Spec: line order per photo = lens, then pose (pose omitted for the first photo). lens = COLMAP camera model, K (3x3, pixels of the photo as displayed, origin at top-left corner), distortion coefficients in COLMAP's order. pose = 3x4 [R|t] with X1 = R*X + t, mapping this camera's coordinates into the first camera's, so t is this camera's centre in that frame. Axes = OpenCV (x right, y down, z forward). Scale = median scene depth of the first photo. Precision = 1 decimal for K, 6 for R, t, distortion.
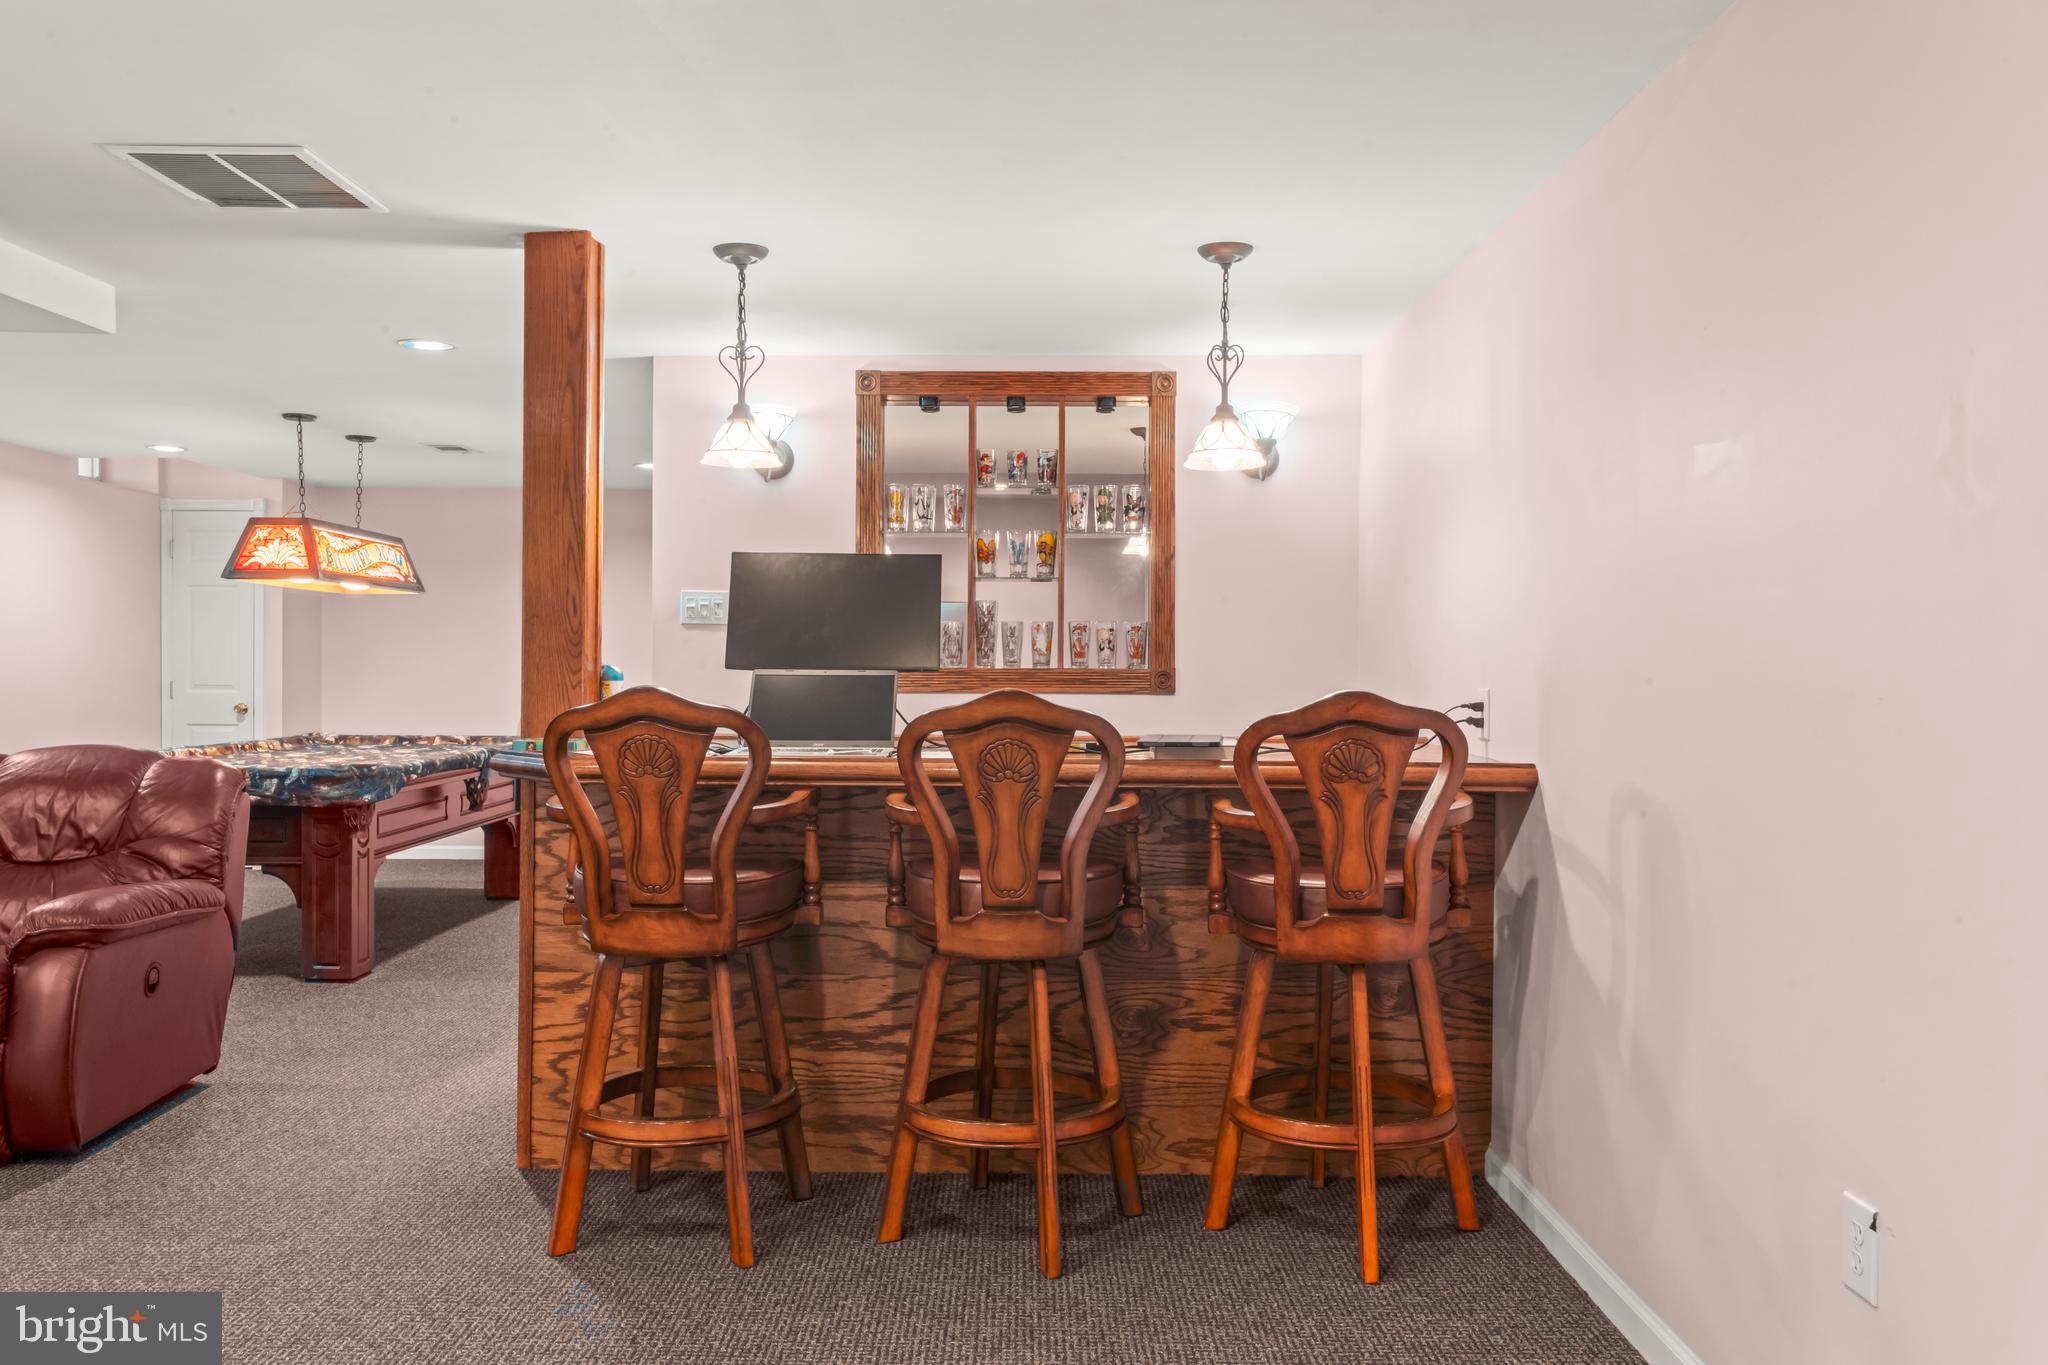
lens RADIAL K [[1544.4, 0, 1023.7], [0, 1544.4, 680.7], [0, 0, 1]] dist [0.002545, 0.008613]
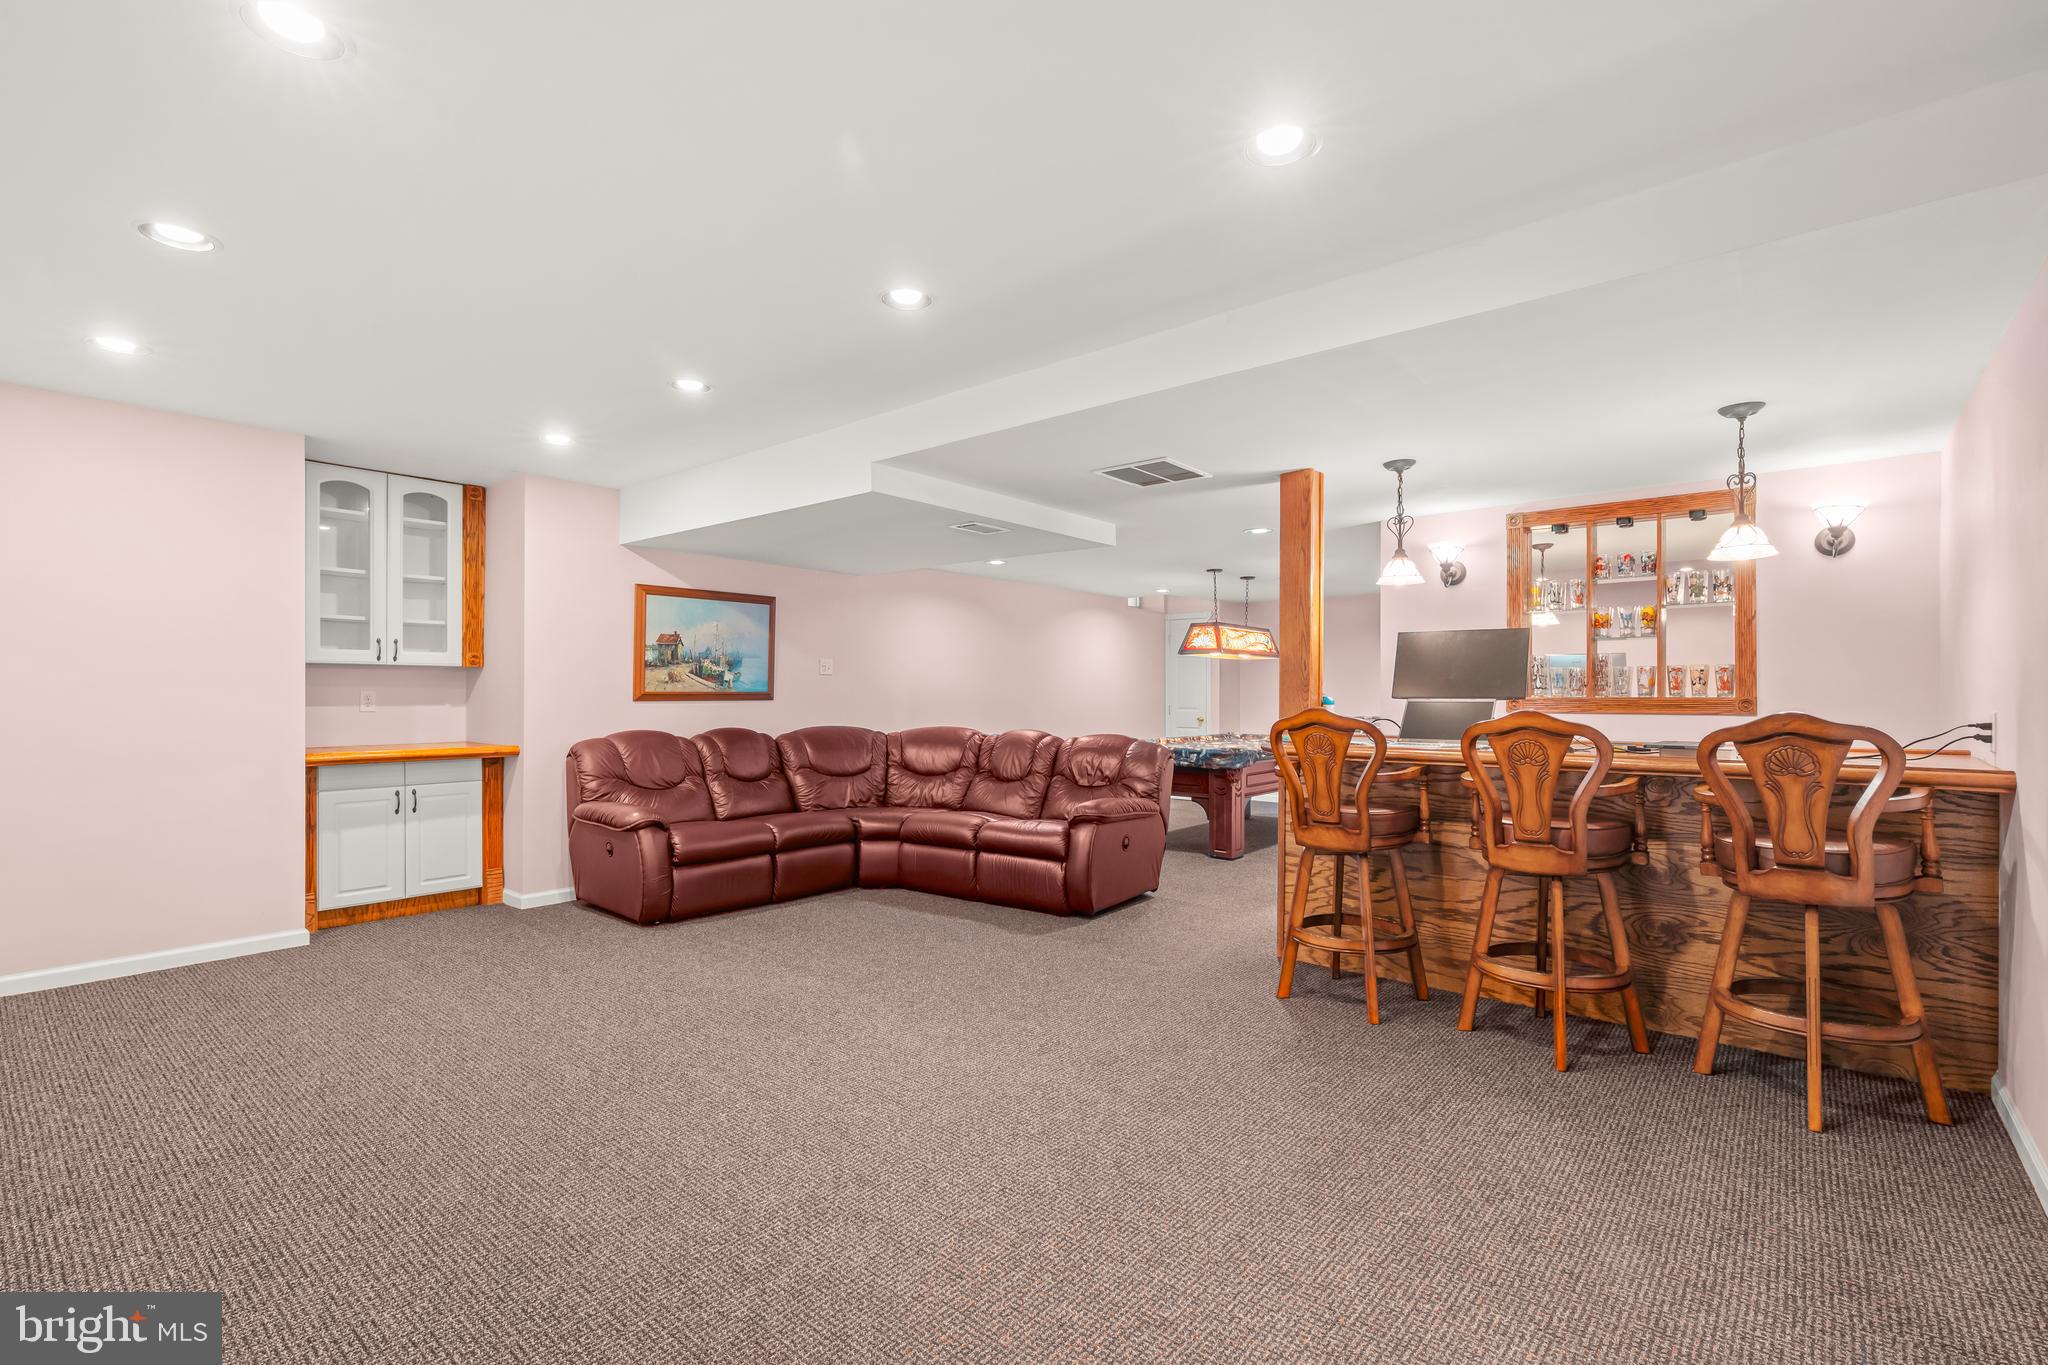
lens RADIAL K [[940.0, 0, 1022.5], [0, 940.0, 691.0], [0, 0, 1]] dist [-0.005126, 0.000831]
pose [[0.763421, -0.007902, -0.645853, 0.190576], [-0.002582, 0.999880, -0.015285, 0.001501], [0.645896, 0.013336, 0.763309, -0.107141]]
